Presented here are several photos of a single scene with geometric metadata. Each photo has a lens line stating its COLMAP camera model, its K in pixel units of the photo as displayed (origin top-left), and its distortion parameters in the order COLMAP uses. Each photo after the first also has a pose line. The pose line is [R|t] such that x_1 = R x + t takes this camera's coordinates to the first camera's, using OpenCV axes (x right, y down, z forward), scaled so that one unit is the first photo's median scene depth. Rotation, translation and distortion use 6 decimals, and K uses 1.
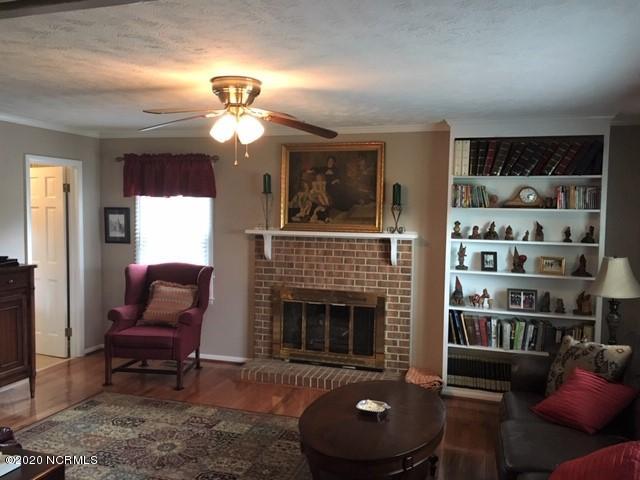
lens RADIAL K [[567.5, 0, 322.7], [0, 567.5, 242.6], [0, 0, 1]] dist [0.141092, -0.040399]
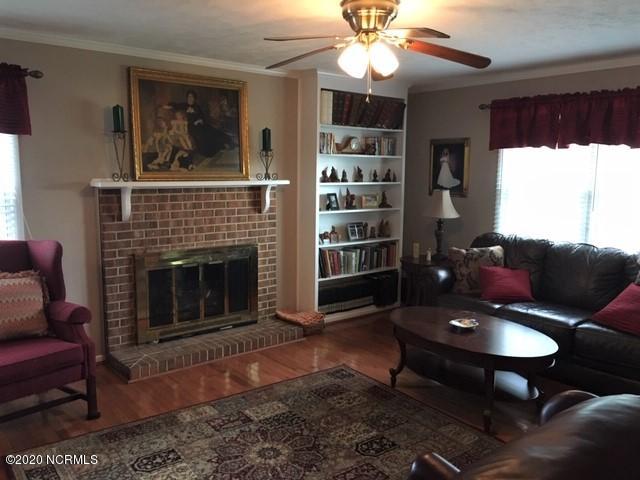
lens RADIAL K [[567.5, 0, 321.5], [0, 567.5, 236.9], [0, 0, 1]] dist [0.141092, -0.040399]
pose [[0.549344, -0.117065, 0.827355, -0.633491], [0.051775, 0.993004, 0.106126, -0.018108], [-0.833990, -0.015463, 0.551562, 0.375250]]
